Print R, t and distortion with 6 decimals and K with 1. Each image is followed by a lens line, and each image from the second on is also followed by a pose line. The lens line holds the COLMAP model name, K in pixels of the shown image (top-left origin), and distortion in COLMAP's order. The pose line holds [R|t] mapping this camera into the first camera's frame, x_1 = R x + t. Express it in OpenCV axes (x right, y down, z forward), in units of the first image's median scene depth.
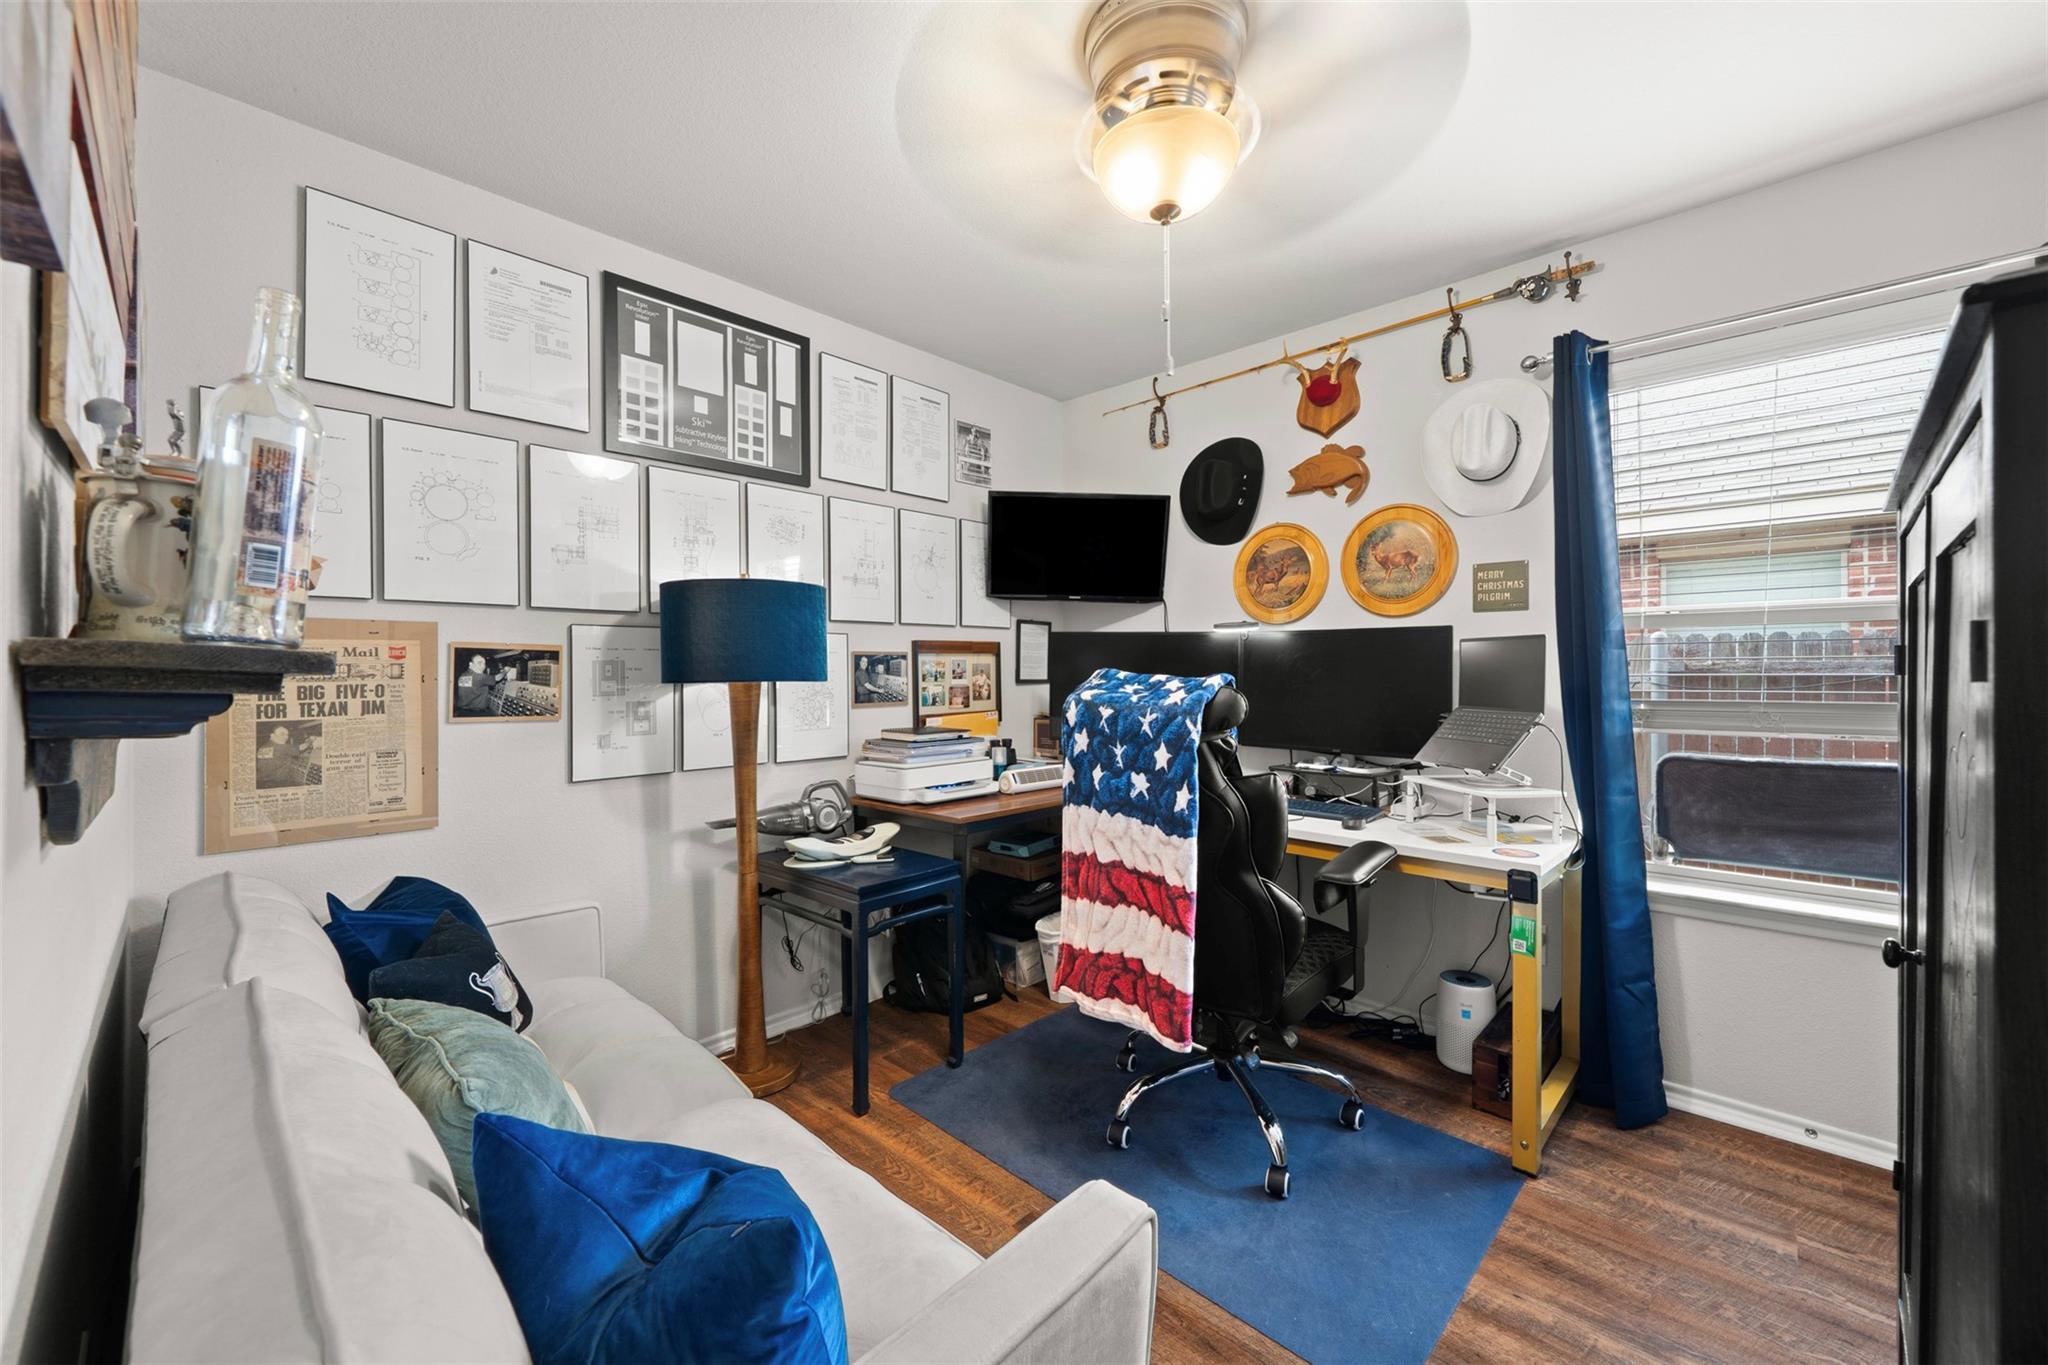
lens RADIAL K [[787.6, 0, 1029.7], [0, 787.6, 668.4], [0, 0, 1]] dist [-0.002772, -0.000996]
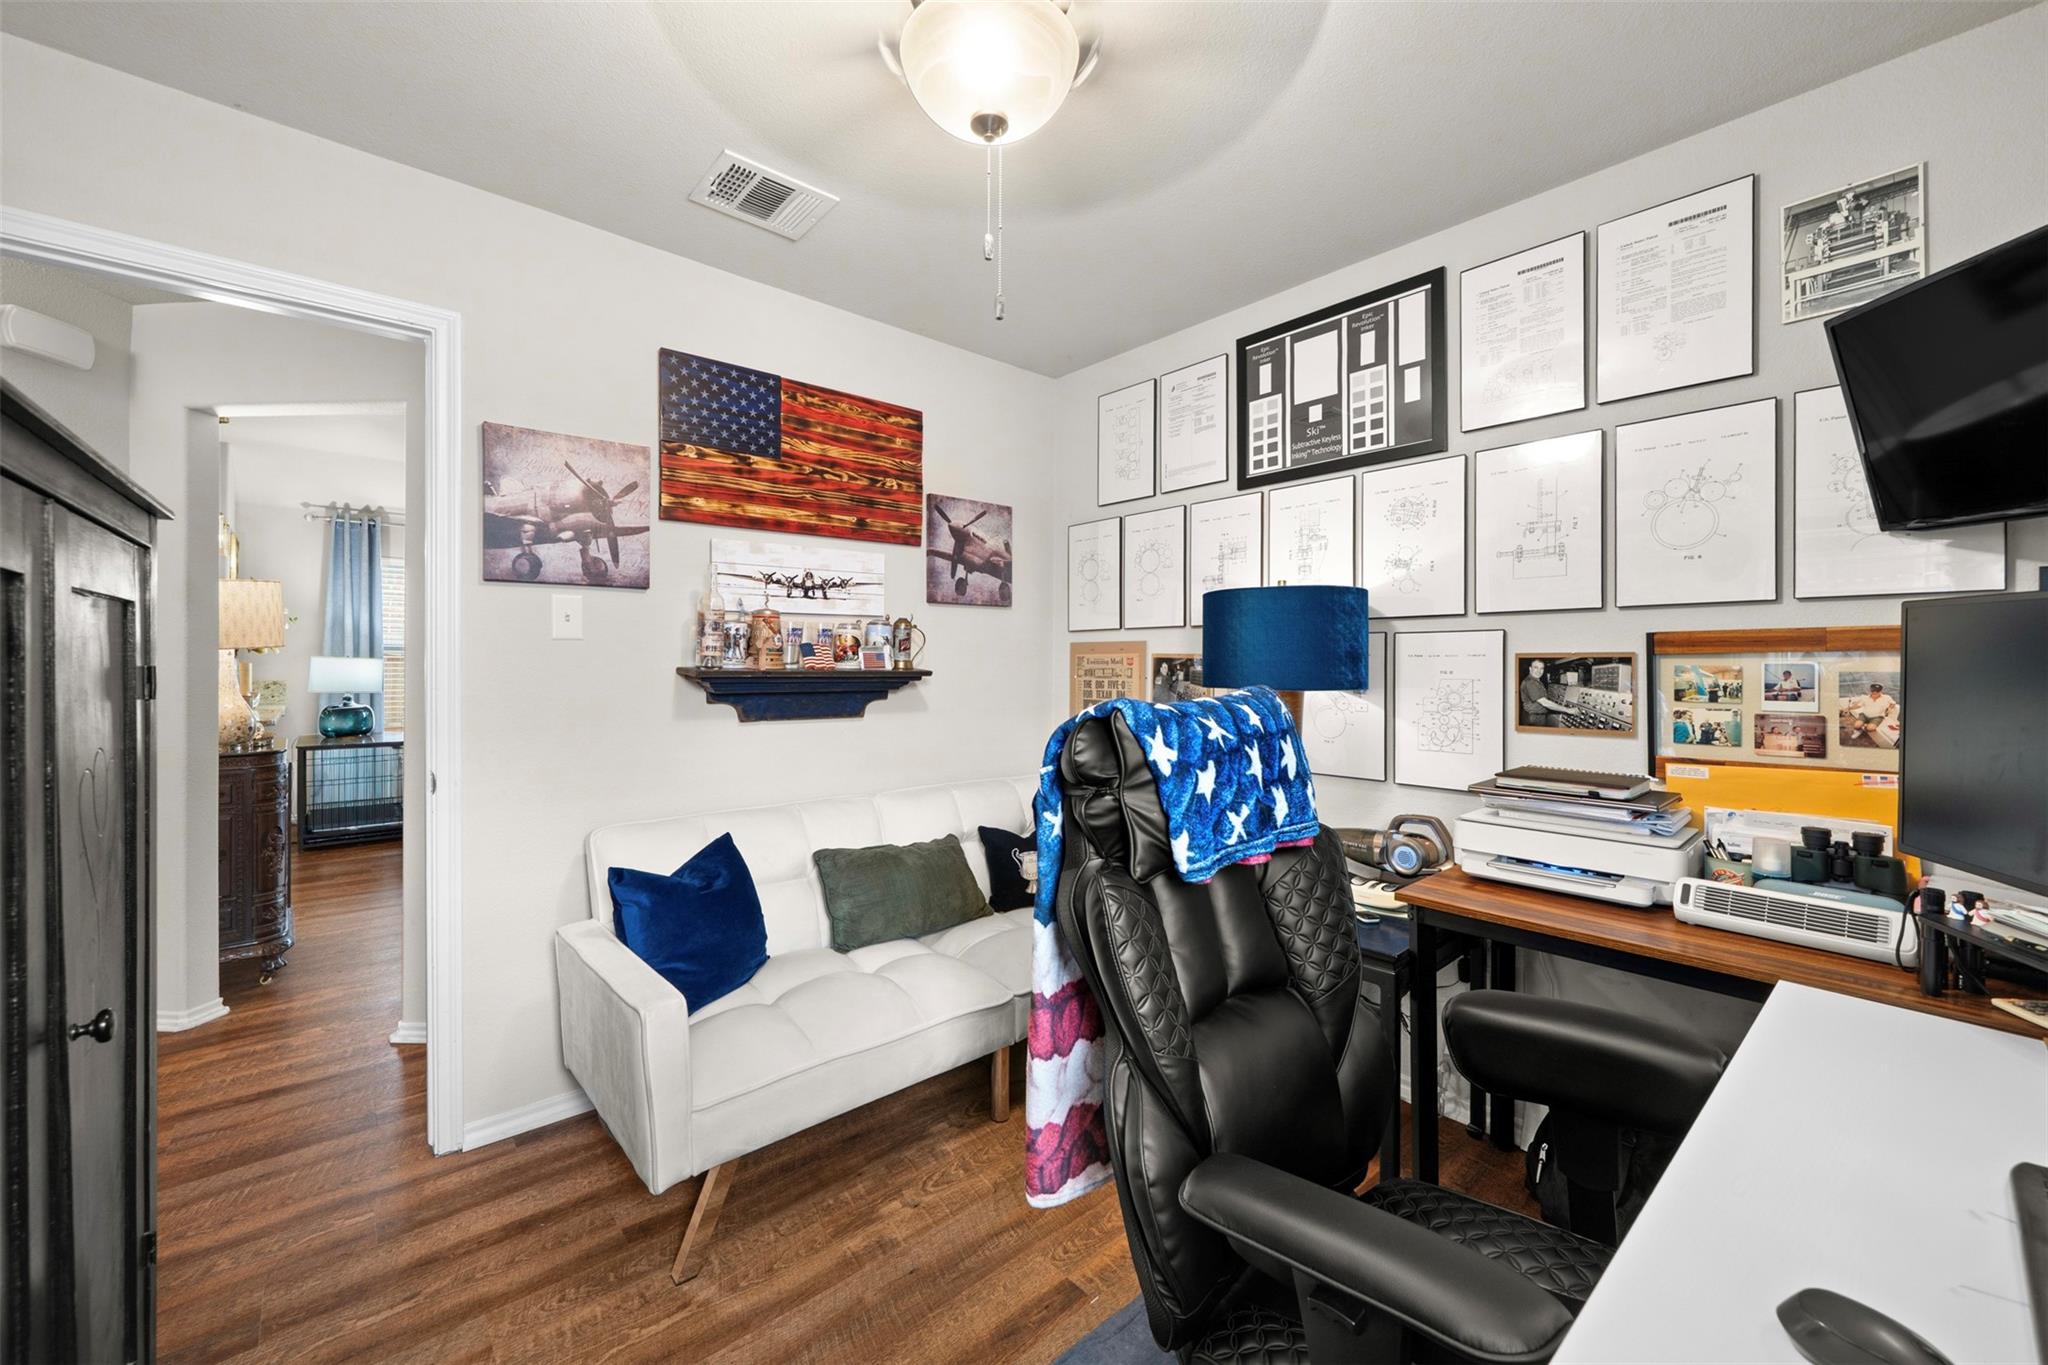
lens RADIAL K [[787.6, 0, 1030.2], [0, 787.6, 671.9], [0, 0, 1]] dist [-0.002772, -0.000996]
pose [[-0.072661, 0.009051, -0.997316, 0.582071], [-0.006869, 0.999931, 0.009575, -0.009181], [0.997333, 0.007546, -0.072594, 0.666555]]
